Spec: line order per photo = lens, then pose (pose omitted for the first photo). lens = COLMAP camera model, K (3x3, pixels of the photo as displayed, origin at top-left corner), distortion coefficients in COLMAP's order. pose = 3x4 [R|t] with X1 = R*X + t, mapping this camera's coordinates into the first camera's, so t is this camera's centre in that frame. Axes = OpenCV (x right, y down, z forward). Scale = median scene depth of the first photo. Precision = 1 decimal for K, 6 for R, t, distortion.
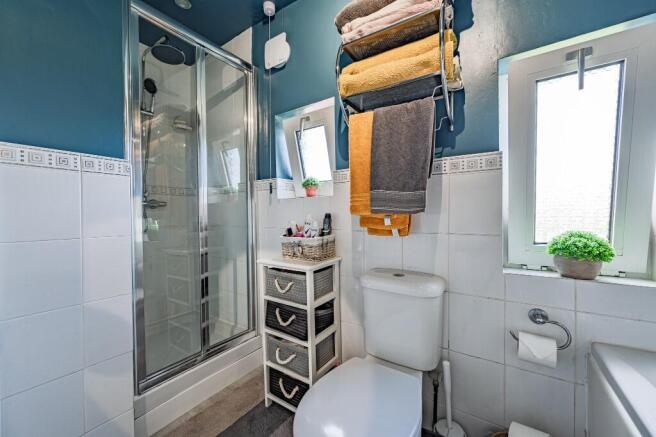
lens RADIAL K [[258.9, 0, 328.1], [0, 258.9, 218.5], [0, 0, 1]] dist [-0.000364, 0.000032]
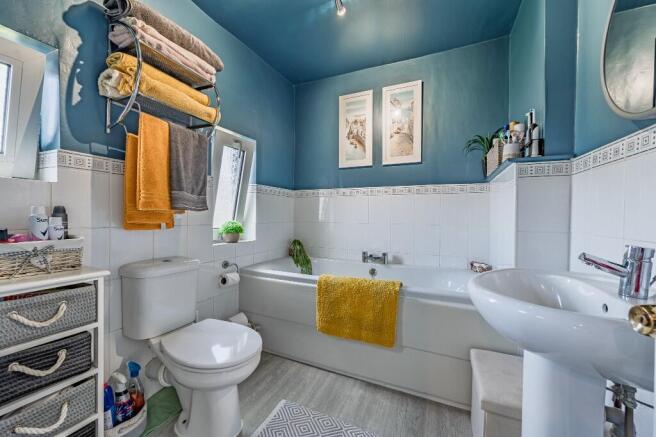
lens RADIAL K [[258.9, 0, 328.1], [0, 258.9, 218.6], [0, 0, 1]] dist [-0.000364, 0.000032]
pose [[-0.158937, -0.006881, 0.987265, -1.079934], [-0.003435, 0.999974, 0.006416, 0.010585], [-0.987283, -0.002372, -0.158957, 0.458741]]
